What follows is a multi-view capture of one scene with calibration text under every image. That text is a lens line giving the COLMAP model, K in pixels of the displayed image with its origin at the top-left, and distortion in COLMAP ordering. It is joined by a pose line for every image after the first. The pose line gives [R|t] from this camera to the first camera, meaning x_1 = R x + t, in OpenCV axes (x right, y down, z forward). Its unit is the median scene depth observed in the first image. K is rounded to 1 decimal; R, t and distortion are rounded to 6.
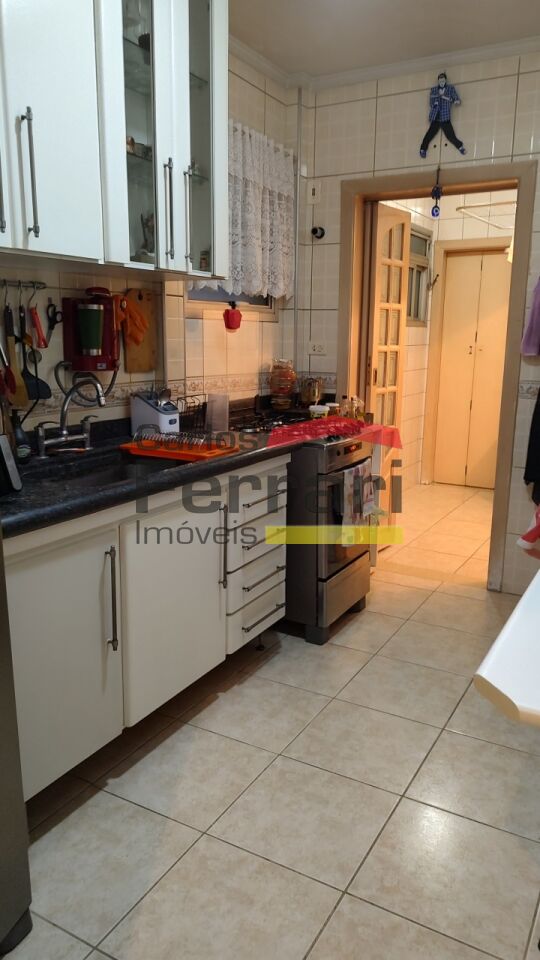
lens RADIAL K [[682.6, 0, 268.7], [0, 682.6, 481.4], [0, 0, 1]] dist [0.004116, -0.000014]
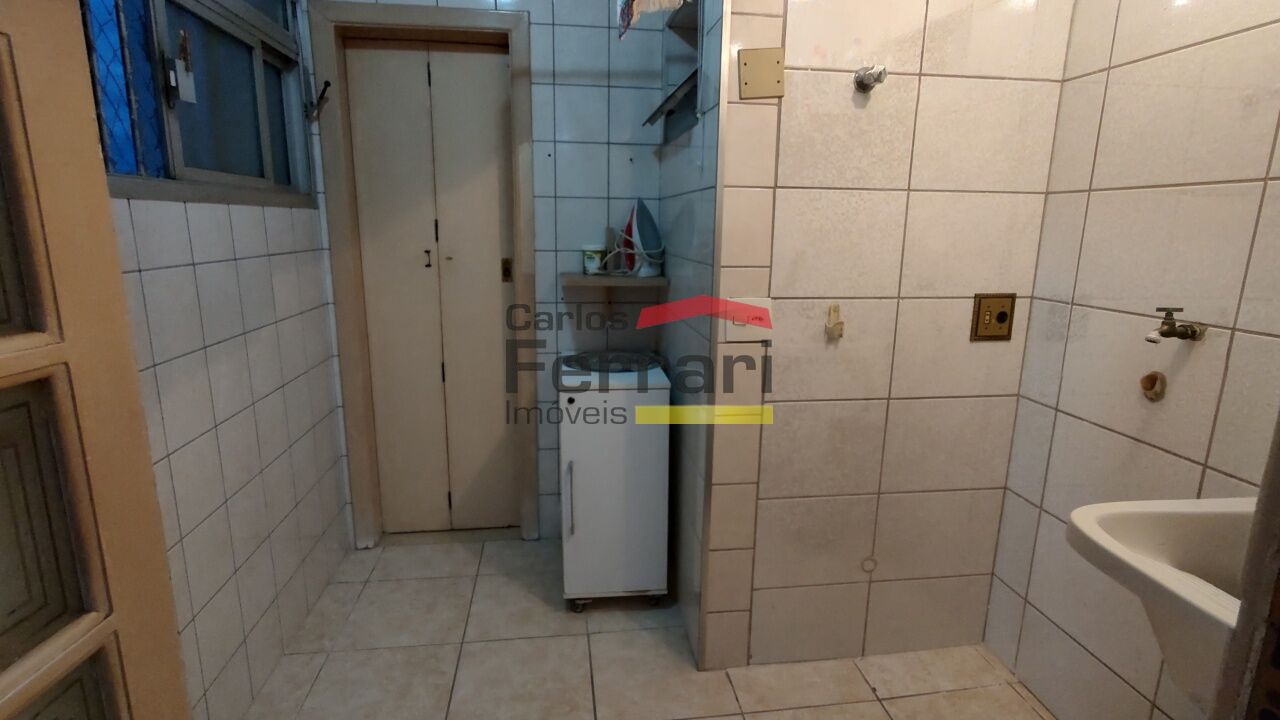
lens RADIAL K [[629.6, 0, 642.7], [0, 629.6, 360.7], [0, 0, 1]] dist [-0.003456, 0.000379]
pose [[0.794648, -0.125925, 0.593867, 0.148434], [0.121951, 0.991421, 0.047042, -0.126198], [-0.594696, 0.035041, 0.803187, 0.571333]]
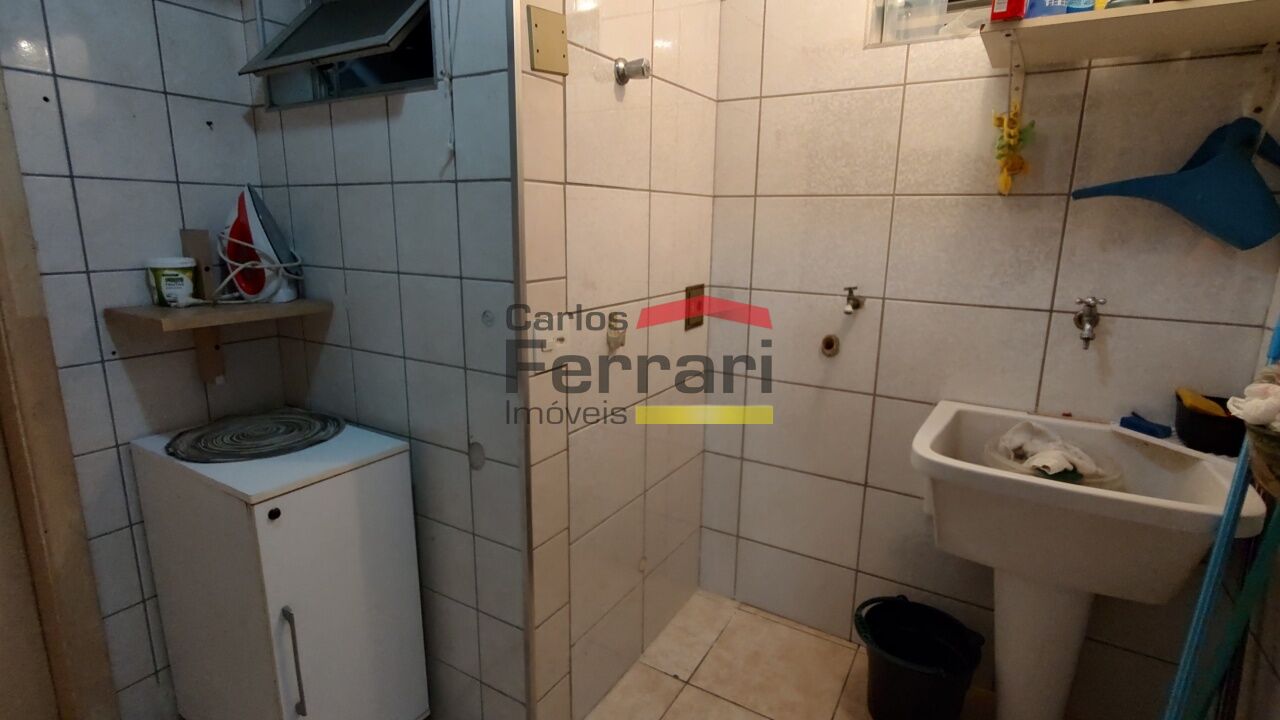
lens RADIAL K [[629.6, 0, 640.9], [0, 629.6, 364.1], [0, 0, 1]] dist [-0.003456, 0.000379]
pose [[0.020072, -0.229851, 0.973019, 0.127078], [0.199278, 0.954607, 0.221391, -0.163196], [-0.979737, 0.189457, 0.064965, 0.724159]]
